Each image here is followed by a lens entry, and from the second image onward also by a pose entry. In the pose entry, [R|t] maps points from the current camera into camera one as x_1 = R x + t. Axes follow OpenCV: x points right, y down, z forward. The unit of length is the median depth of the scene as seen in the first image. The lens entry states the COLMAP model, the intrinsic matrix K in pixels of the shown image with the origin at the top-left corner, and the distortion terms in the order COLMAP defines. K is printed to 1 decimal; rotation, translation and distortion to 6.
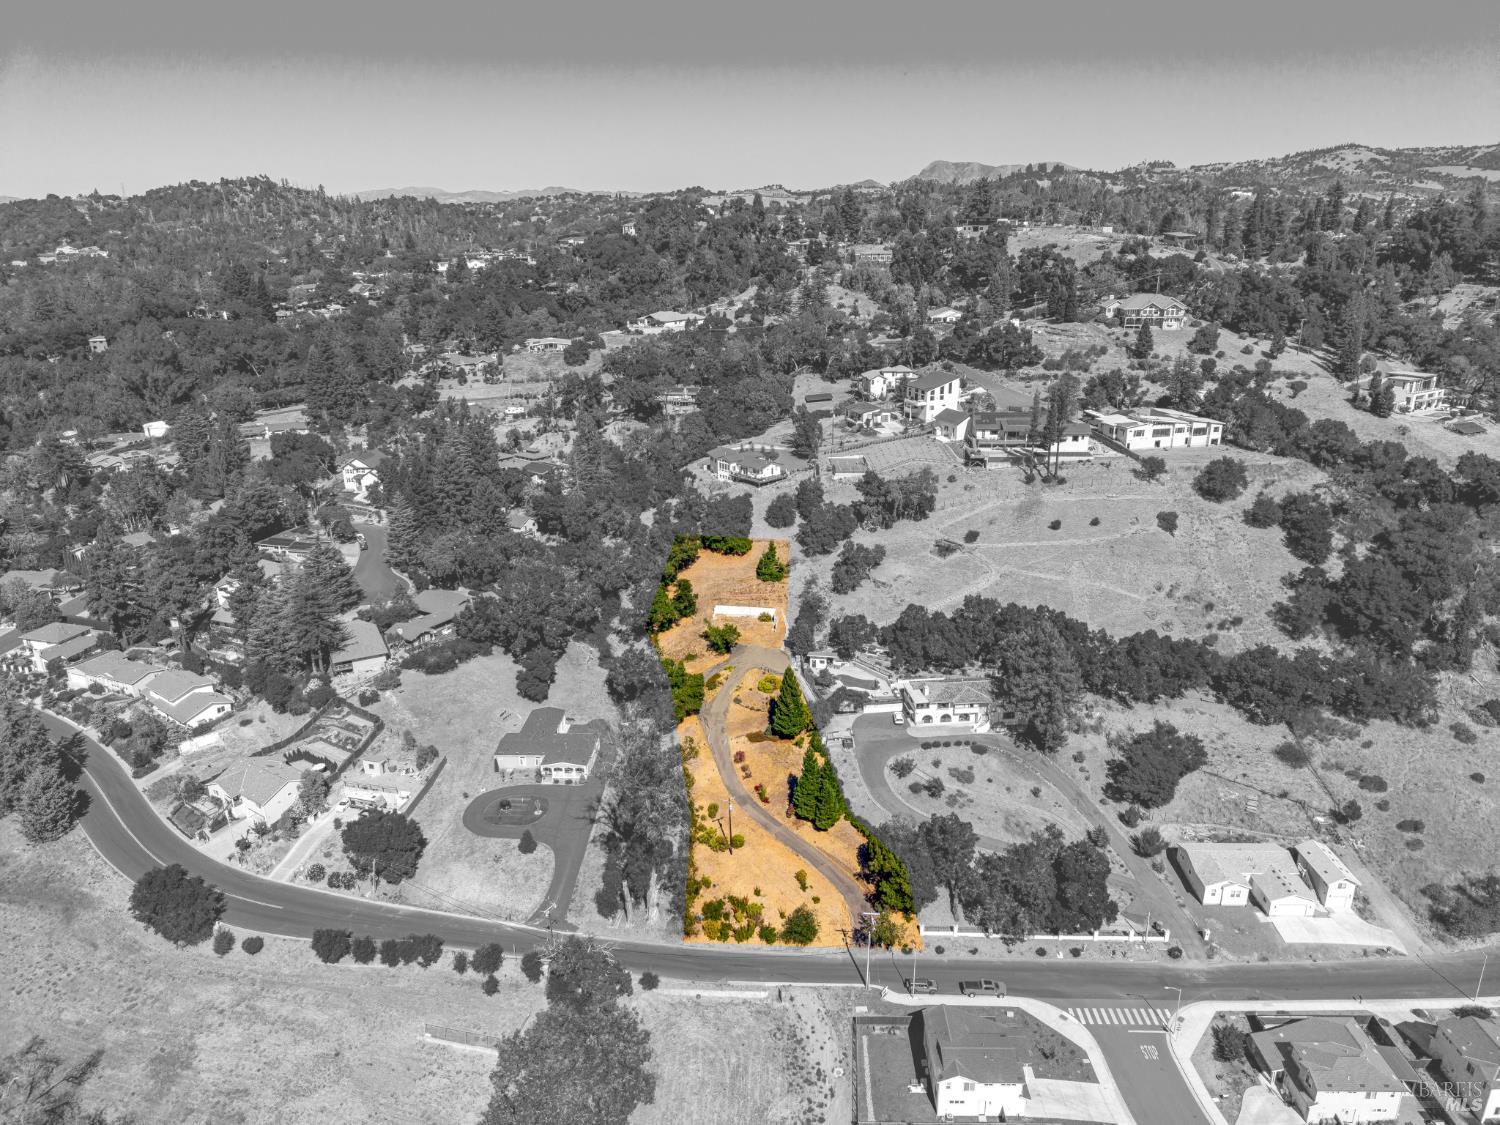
lens RADIAL K [[990.1, 0, 750.0], [0, 990.1, 562.5], [0, 0, 1]] dist [0.049765, -0.047216]
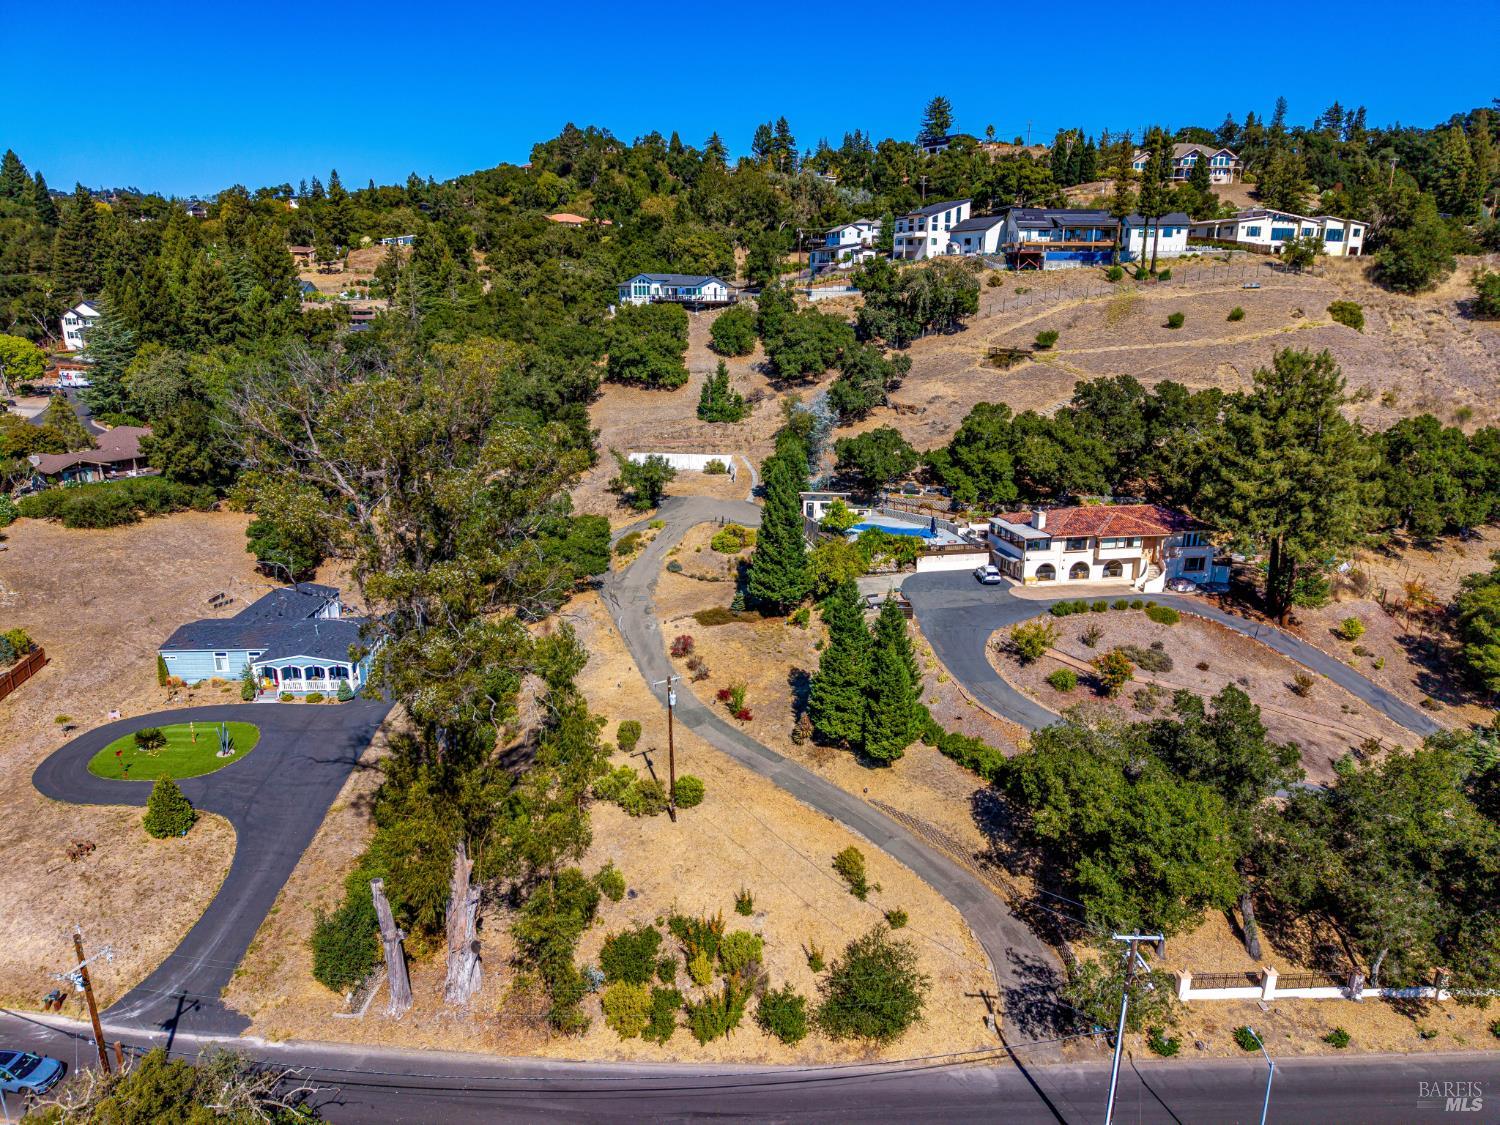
lens RADIAL K [[996.4, 0, 747.1], [0, 996.4, 565.7], [0, 0, 1]] dist [0.039120, -0.032132]
pose [[0.996568, -0.008457, 0.082342, -0.018815], [0.012779, 0.998560, -0.052101, 0.180530], [-0.081782, 0.052974, 0.995241, 0.497133]]
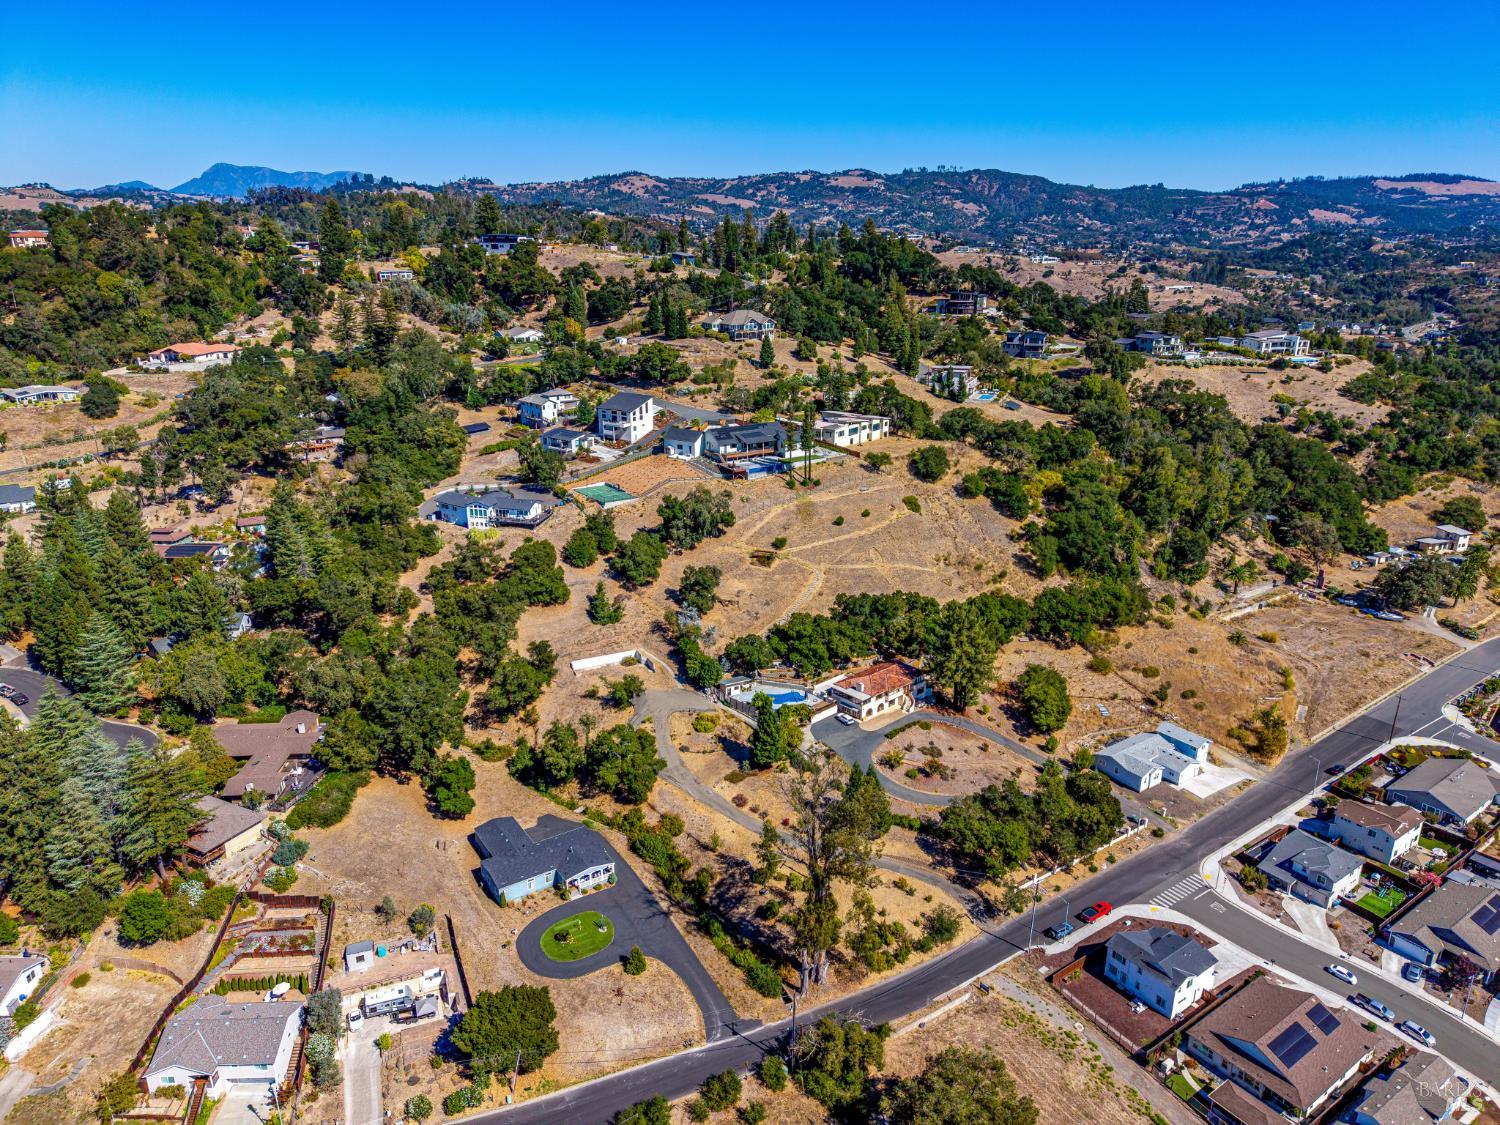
lens RADIAL K [[990.1, 0, 750.0], [0, 990.1, 562.5], [0, 0, 1]] dist [0.049765, -0.047216]
pose [[0.808605, -0.171660, 0.562753, -0.505590], [0.177373, 0.983113, 0.045022, -0.074521], [-0.560978, 0.063413, 0.825398, 0.175901]]
